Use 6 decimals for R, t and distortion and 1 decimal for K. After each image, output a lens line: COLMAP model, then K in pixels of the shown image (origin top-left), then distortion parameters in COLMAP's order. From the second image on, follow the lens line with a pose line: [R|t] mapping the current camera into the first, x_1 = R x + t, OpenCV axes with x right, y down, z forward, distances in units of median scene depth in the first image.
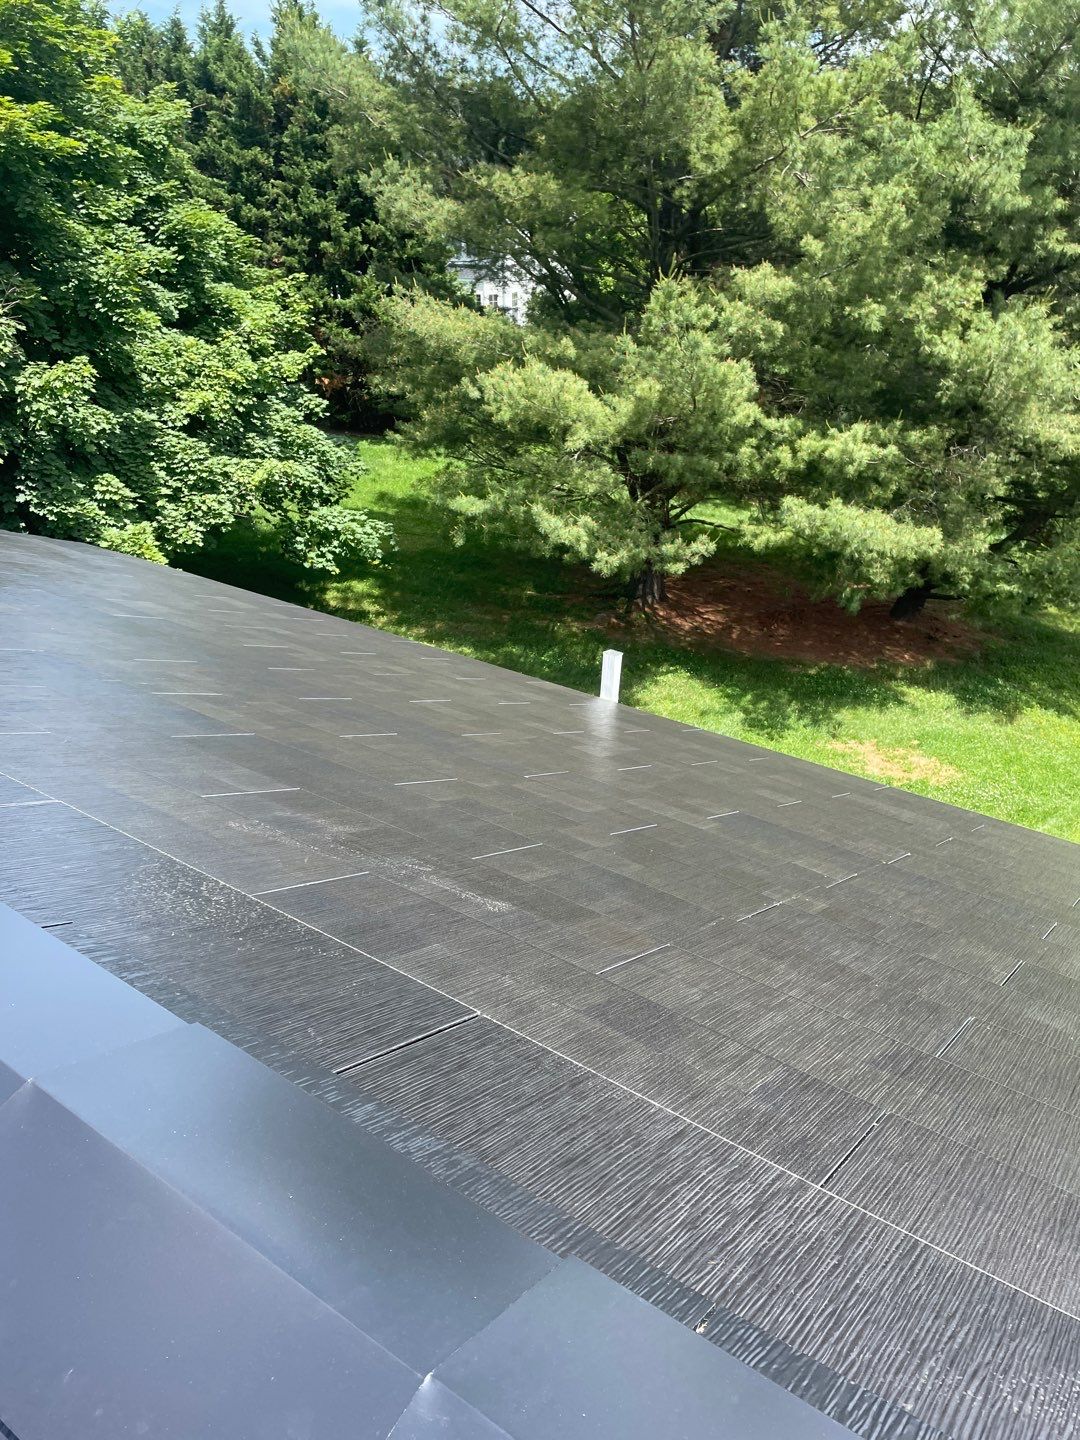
lens RADIAL K [[1086.0, 0, 558.3], [0, 1086.0, 696.2], [0, 0, 1]] dist [0.086155, -0.115751]
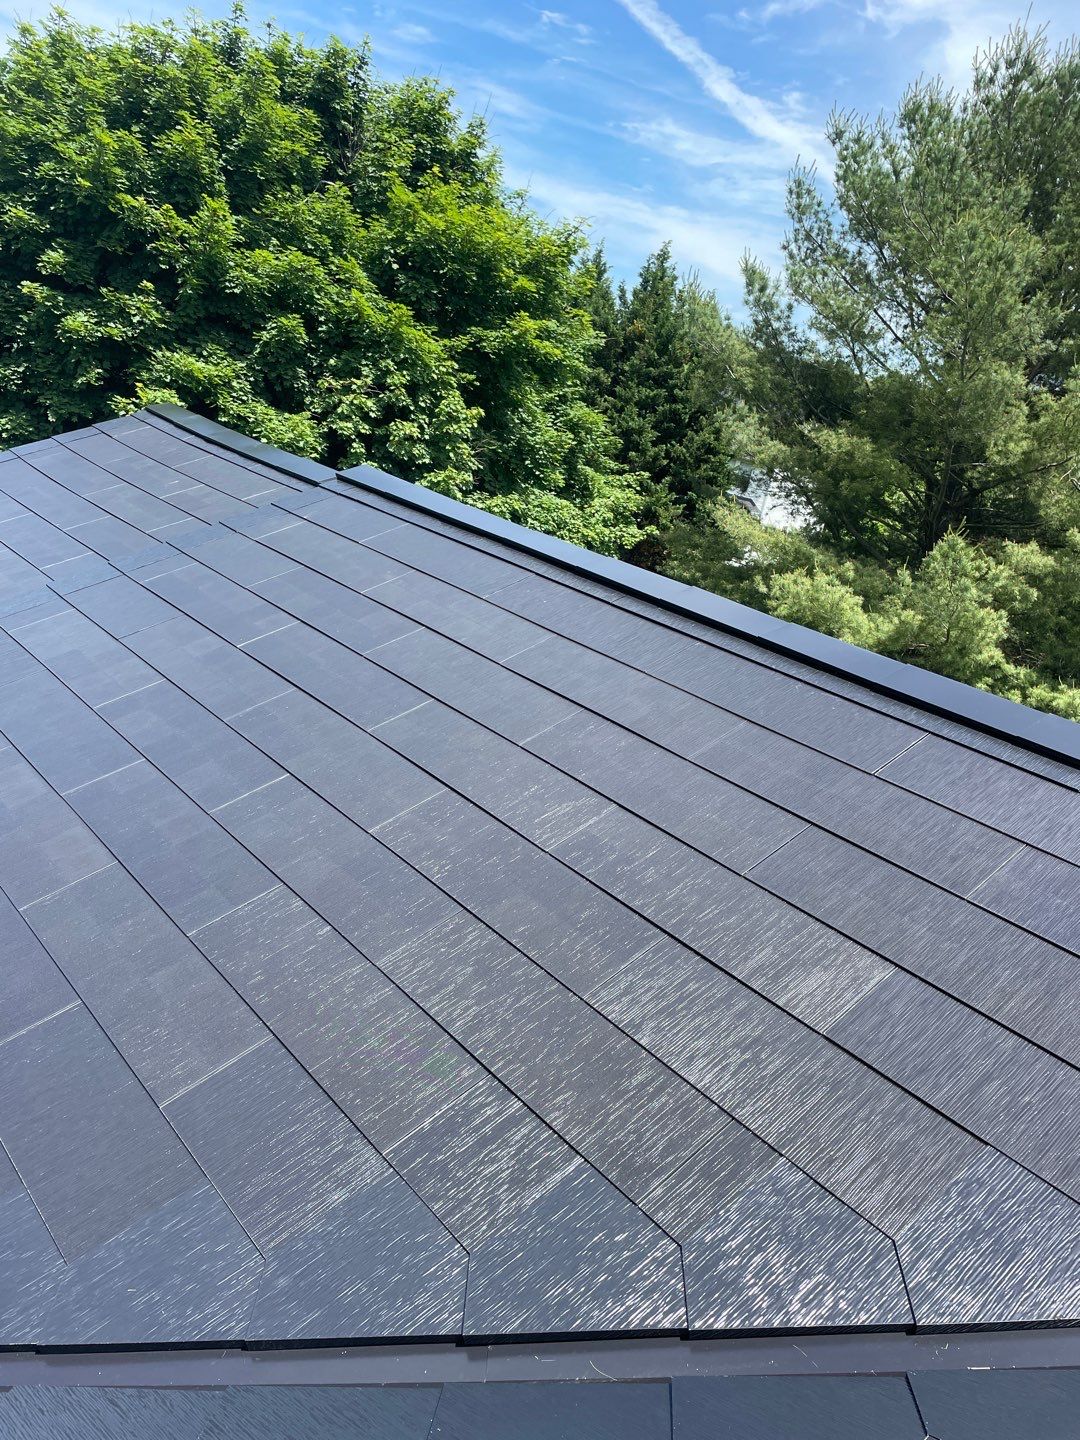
lens RADIAL K [[1086.0, 0, 560.0], [0, 1086.0, 719.9], [0, 0, 1]] dist [0.086155, -0.115751]
pose [[0.958884, 0.243910, -0.145087, -0.090212], [-0.264692, 0.953035, -0.147181, 0.112623], [0.102374, 0.179533, 0.978411, -0.211137]]
